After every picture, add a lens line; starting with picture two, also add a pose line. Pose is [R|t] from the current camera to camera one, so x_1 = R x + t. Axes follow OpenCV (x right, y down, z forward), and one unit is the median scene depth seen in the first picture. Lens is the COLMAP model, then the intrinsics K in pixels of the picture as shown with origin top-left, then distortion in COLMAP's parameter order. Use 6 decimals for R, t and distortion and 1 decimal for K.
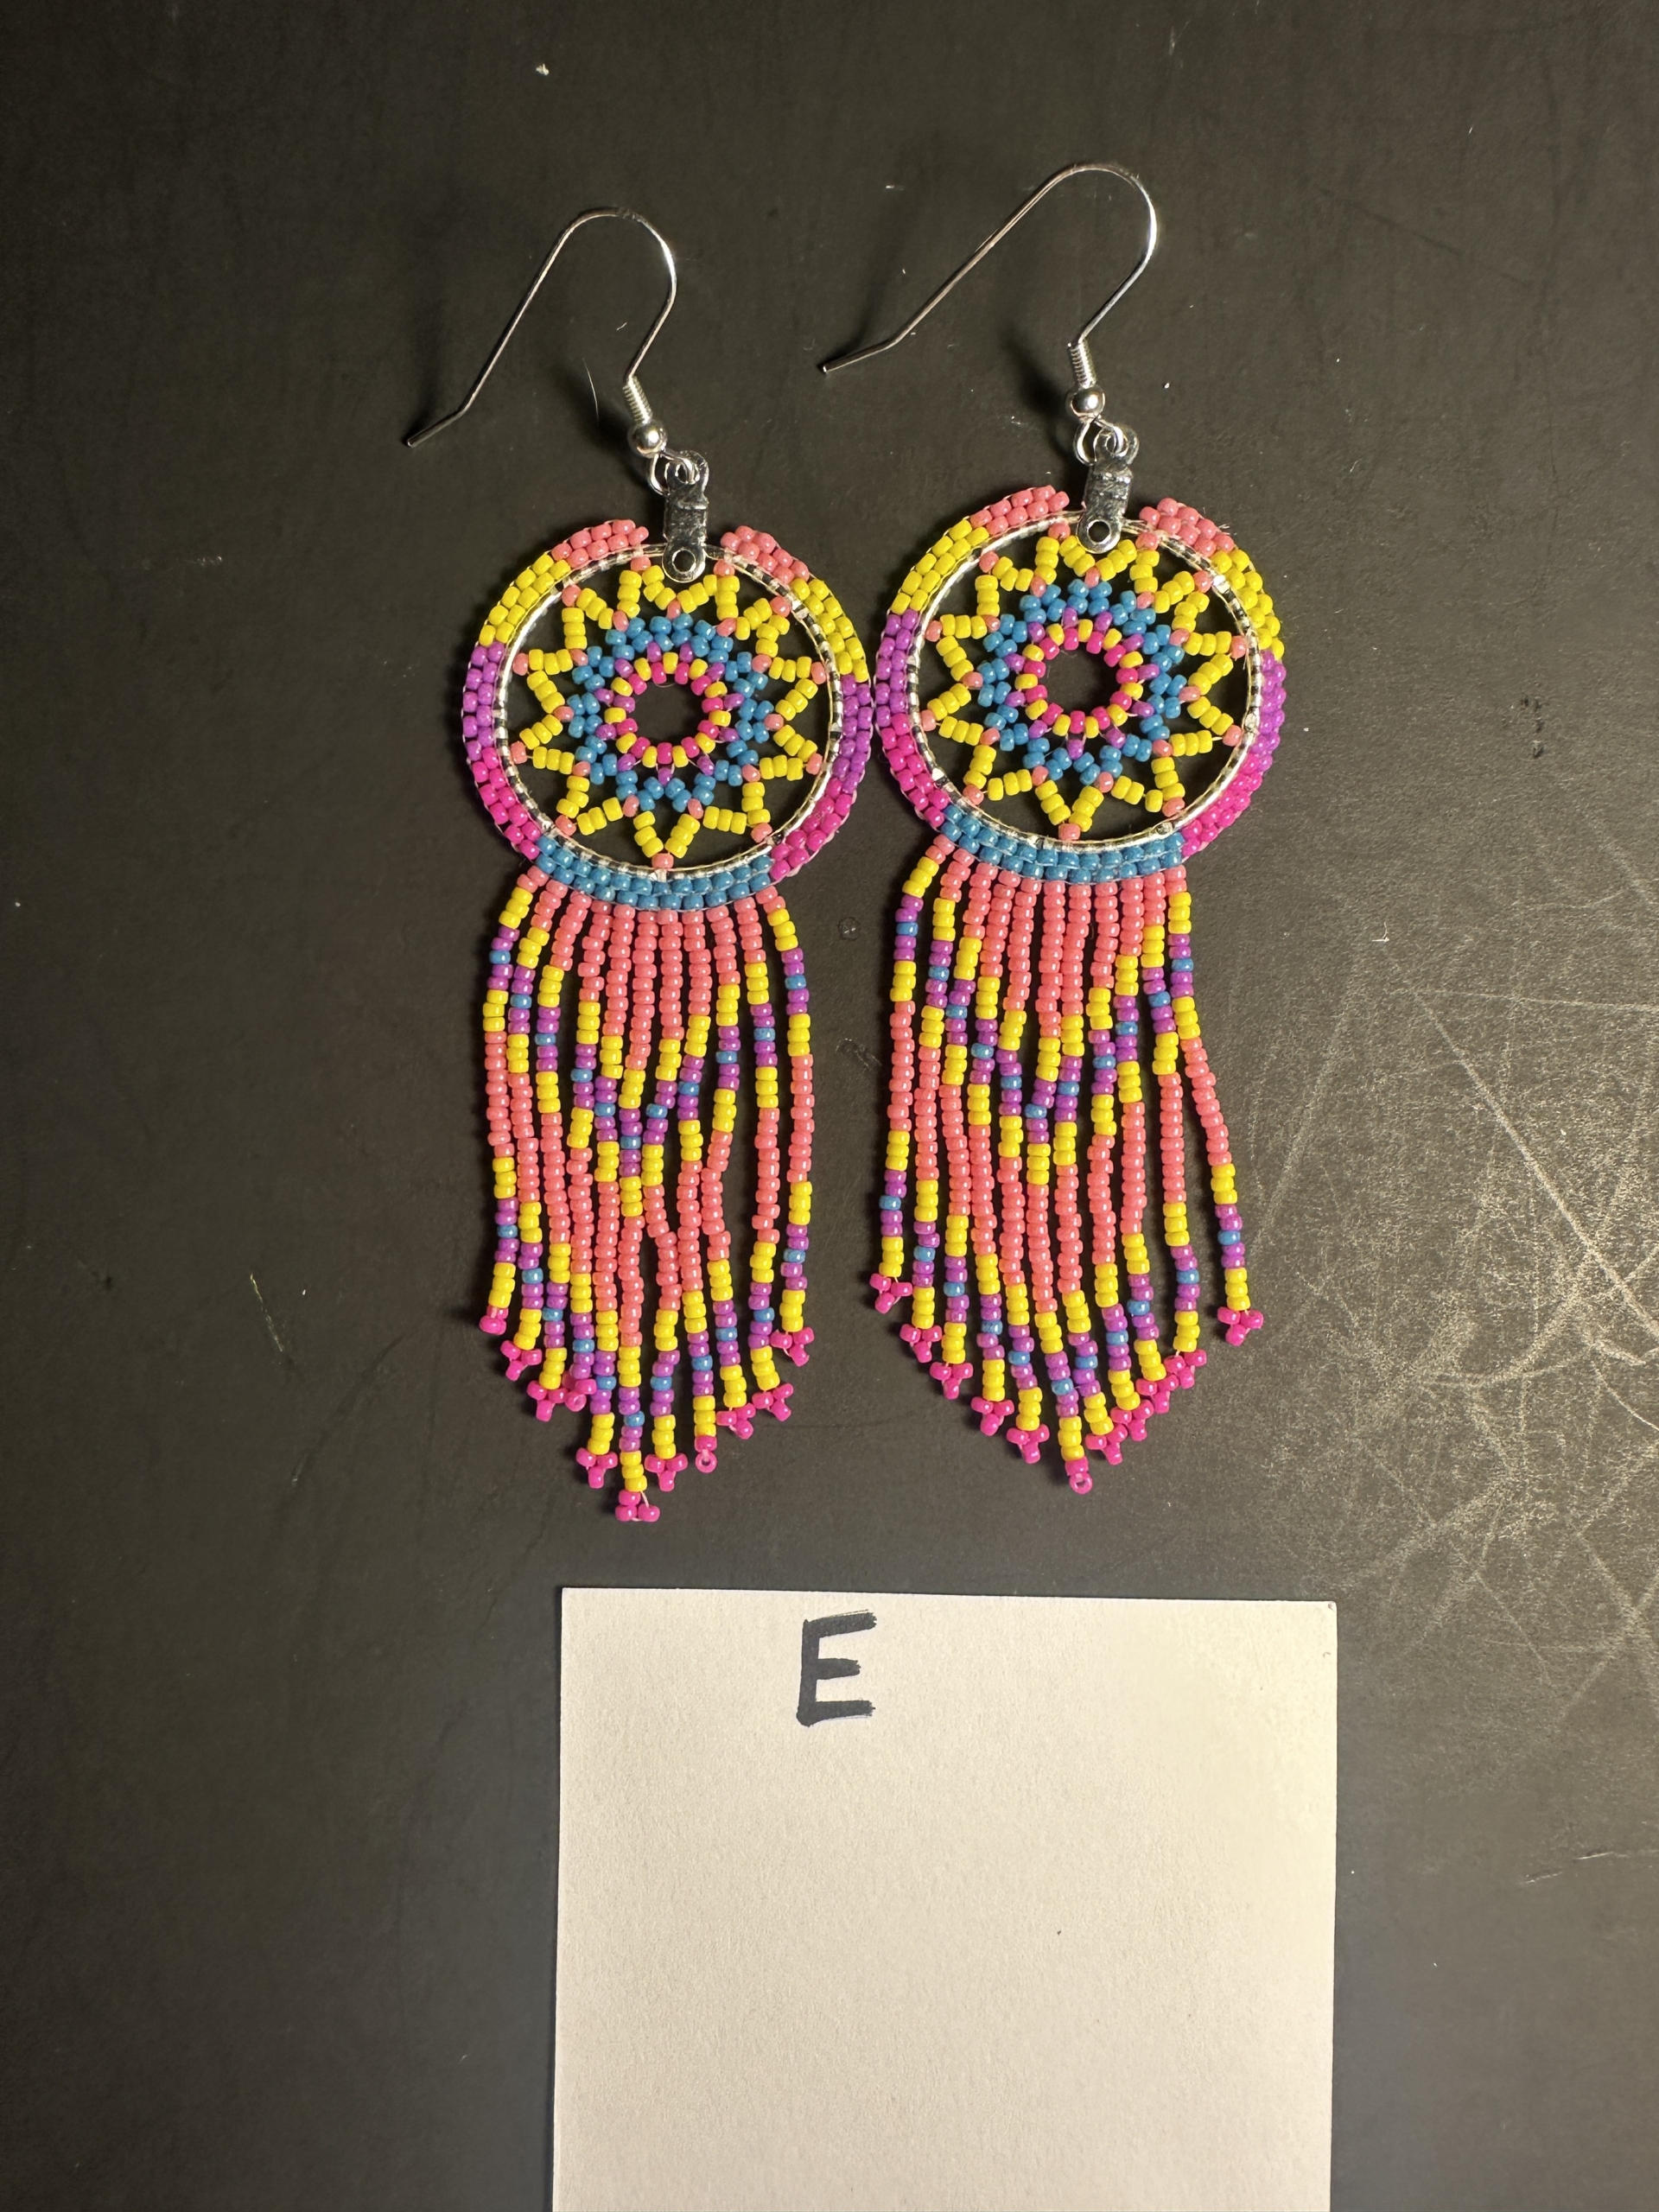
lens RADIAL K [[1572.9, 0, 722.7], [0, 1572.9, 1066.6], [0, 0, 1]] dist [-0.013047, -0.001598]
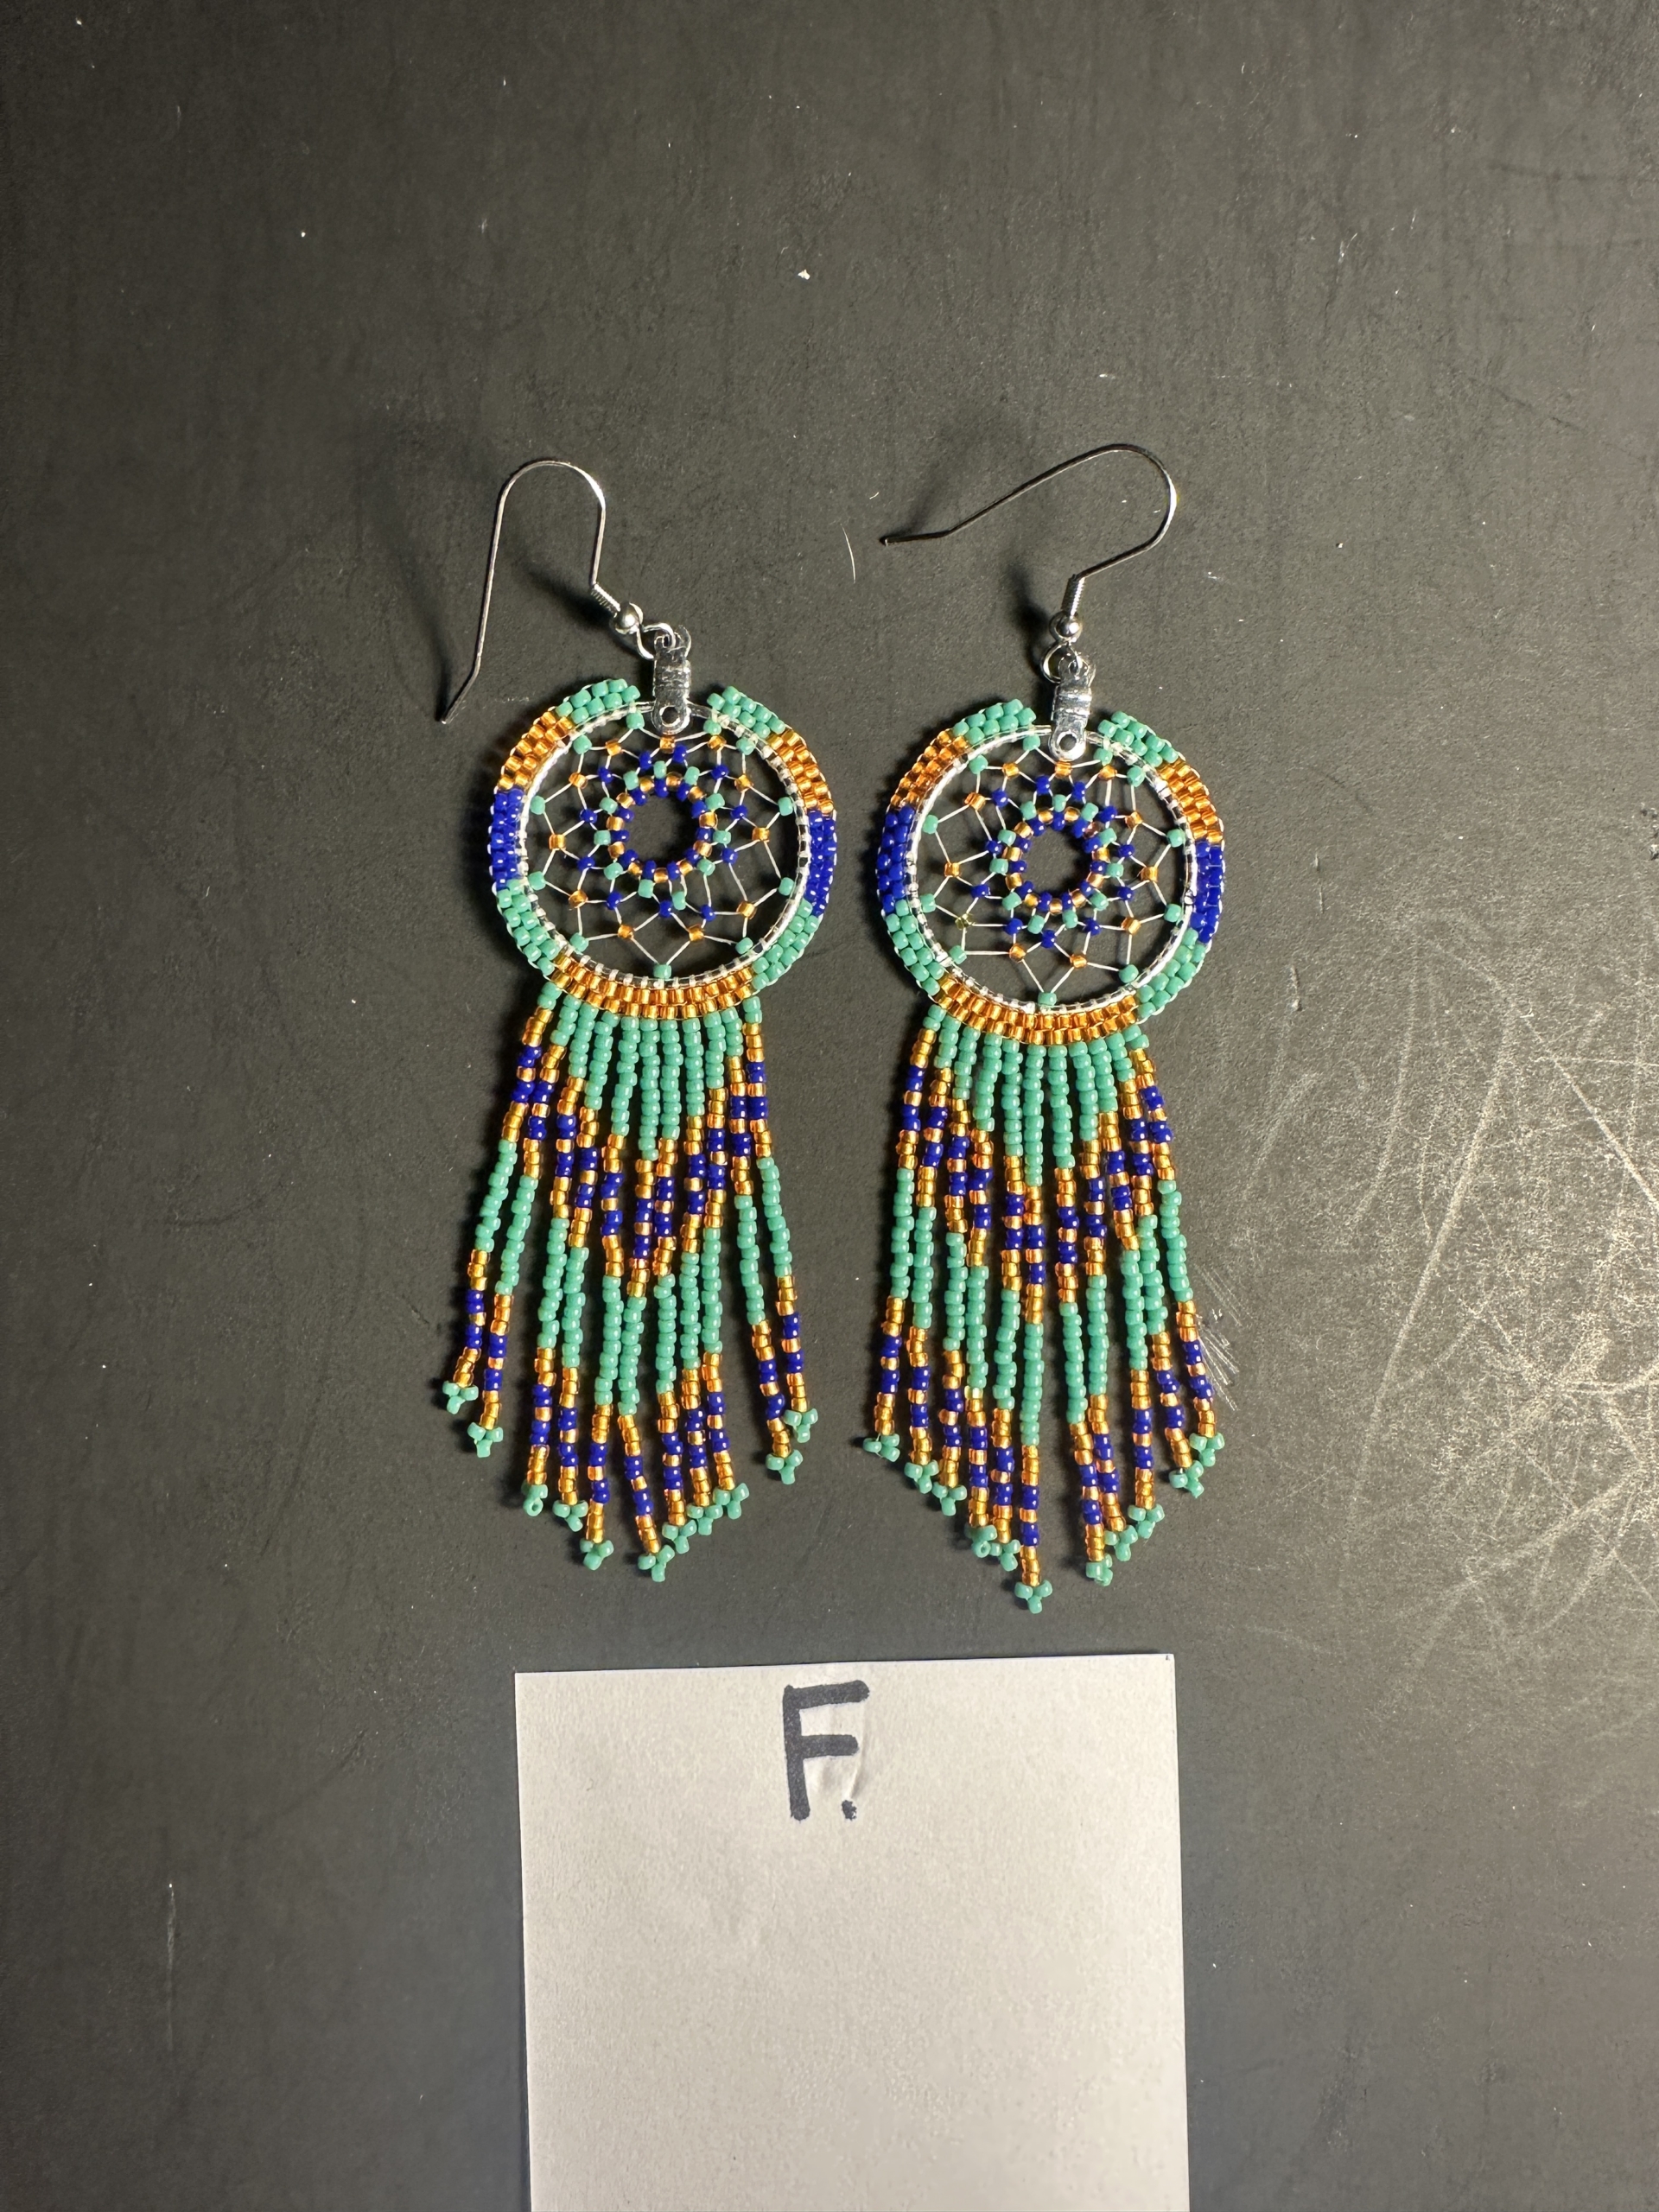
lens RADIAL K [[1572.9, 0, 736.5], [0, 1572.9, 1111.3], [0, 0, 1]] dist [-0.013047, -0.001598]
pose [[0.999536, -0.015030, 0.026487, -0.205241], [0.014991, 0.999886, 0.001667, -0.019972], [-0.026509, -0.001269, 0.999648, -0.160817]]
